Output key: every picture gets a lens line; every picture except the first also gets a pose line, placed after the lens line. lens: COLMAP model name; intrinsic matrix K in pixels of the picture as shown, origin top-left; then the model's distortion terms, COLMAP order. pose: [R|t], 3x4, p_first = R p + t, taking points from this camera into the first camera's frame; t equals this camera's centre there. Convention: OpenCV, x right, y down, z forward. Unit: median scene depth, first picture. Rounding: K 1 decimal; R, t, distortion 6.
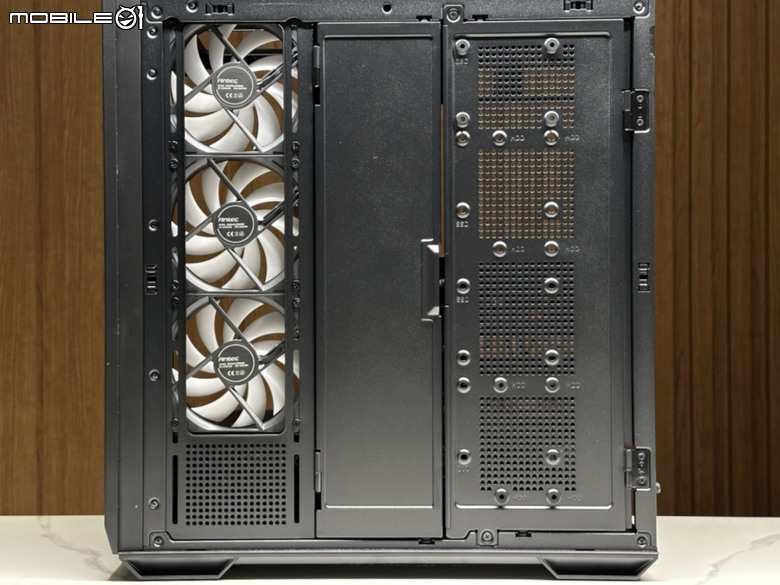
lens RADIAL K [[1026.3, 0, 358.1], [0, 1026.3, 291.6], [0, 0, 1]] dist [0.078007, 0.000000]
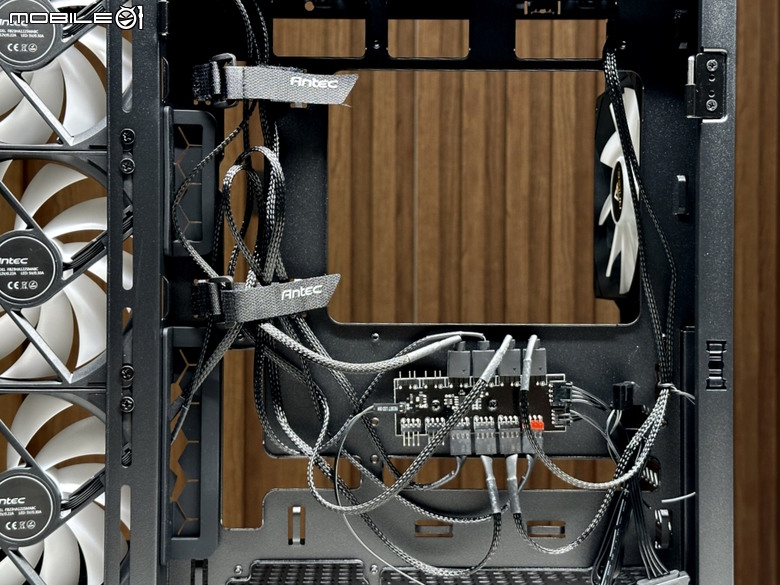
lens RADIAL K [[1176.2, 0, 382.4], [0, 1176.2, 297.7], [0, 0, 1]] dist [0.026541, 0.000000]
pose [[0.999502, 0.008766, 0.030313, 0.063788], [-0.008831, 0.999959, 0.002016, -0.052315], [-0.030294, -0.002283, 0.999538, 0.326560]]
